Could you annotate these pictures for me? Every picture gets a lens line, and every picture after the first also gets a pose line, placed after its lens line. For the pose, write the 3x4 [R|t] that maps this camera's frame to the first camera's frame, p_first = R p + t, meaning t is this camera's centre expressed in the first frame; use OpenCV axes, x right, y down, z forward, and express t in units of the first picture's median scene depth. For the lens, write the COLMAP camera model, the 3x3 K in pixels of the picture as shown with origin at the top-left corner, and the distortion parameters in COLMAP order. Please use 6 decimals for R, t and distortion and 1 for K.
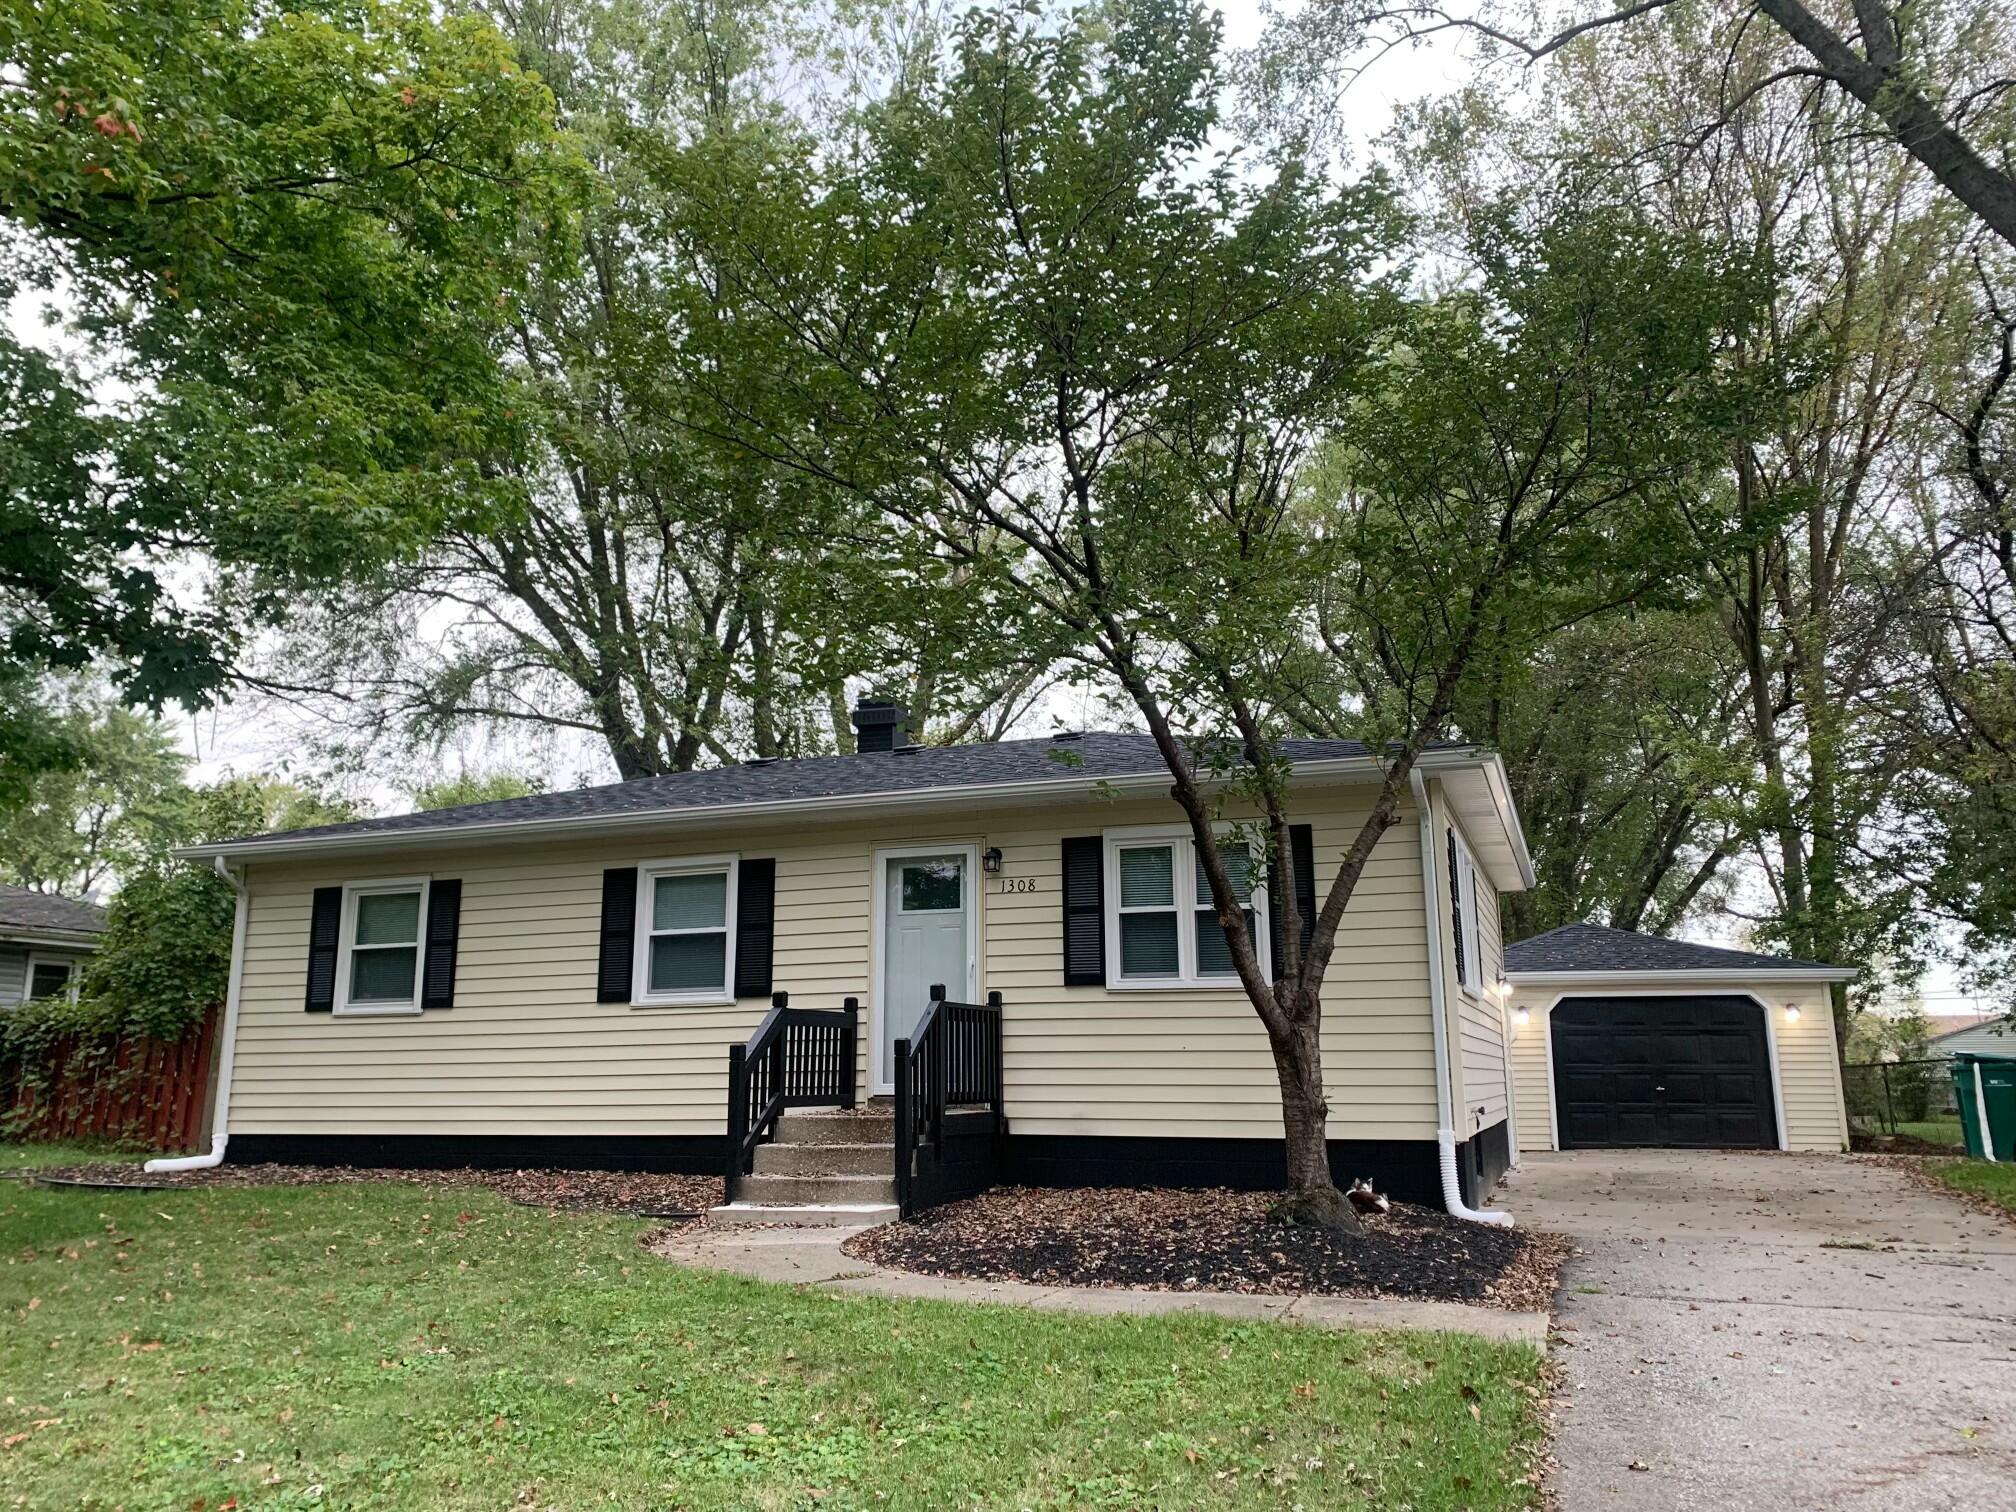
lens RADIAL K [[1536.6, 0, 998.7], [0, 1536.6, 757.3], [0, 0, 1]] dist [0.014269, -0.007864]
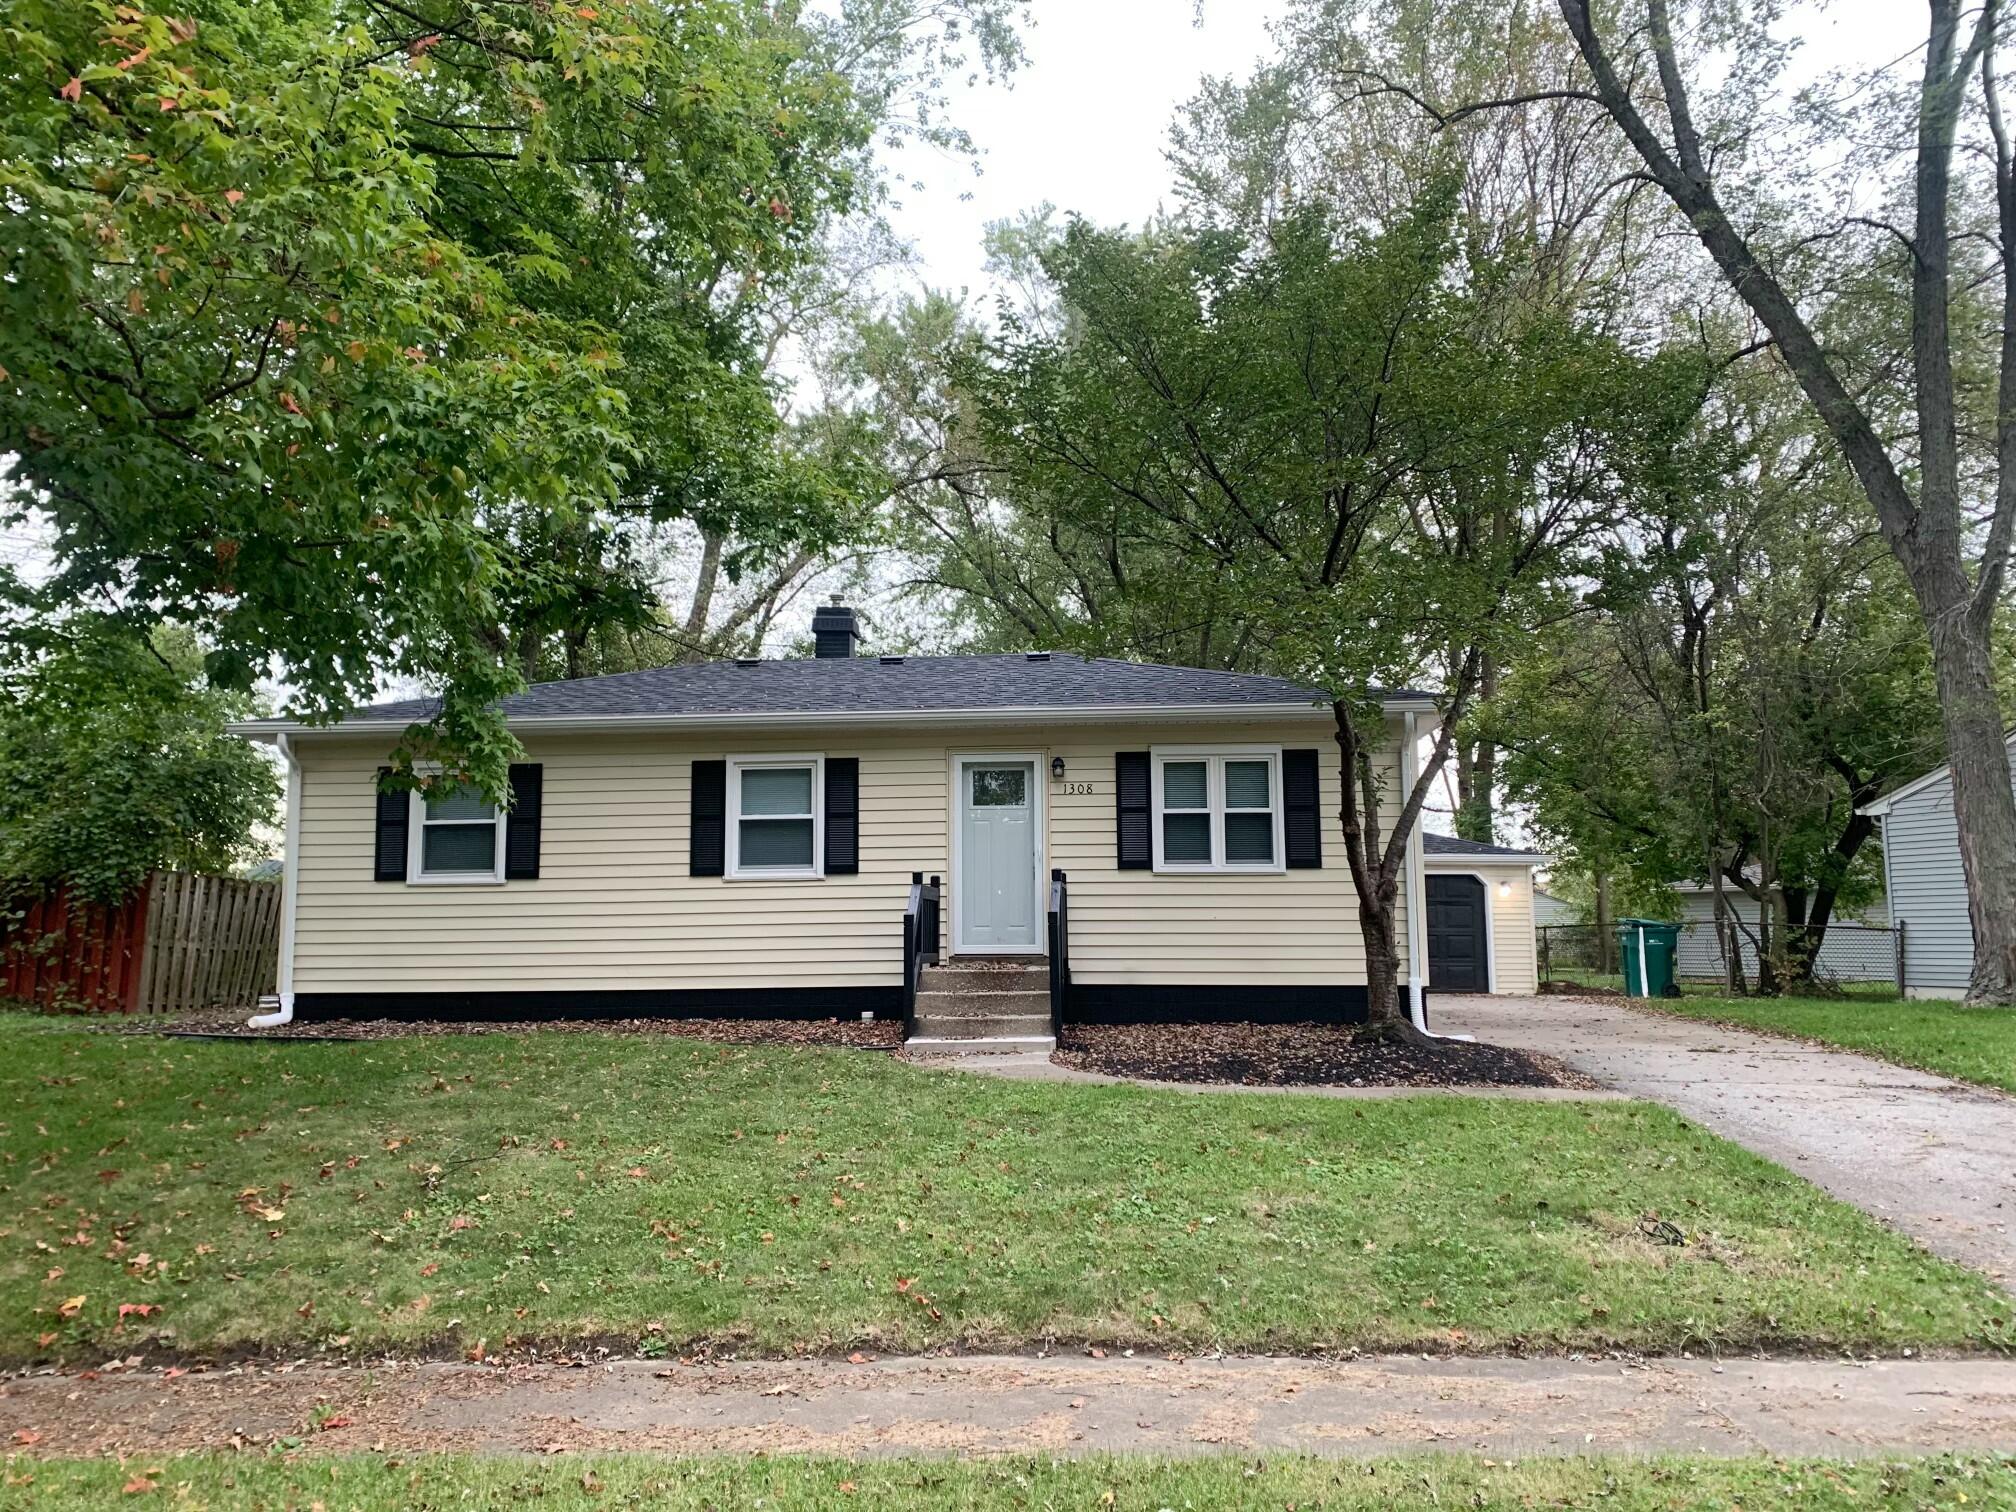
lens RADIAL K [[1536.6, 0, 1026.1], [0, 1536.6, 754.3], [0, 0, 1]] dist [0.014269, -0.007864]
pose [[0.959973, 0.032260, 0.278229, -0.348630], [-0.056042, 0.995381, 0.077949, -0.036115], [-0.274429, -0.090422, 0.957347, -0.166262]]
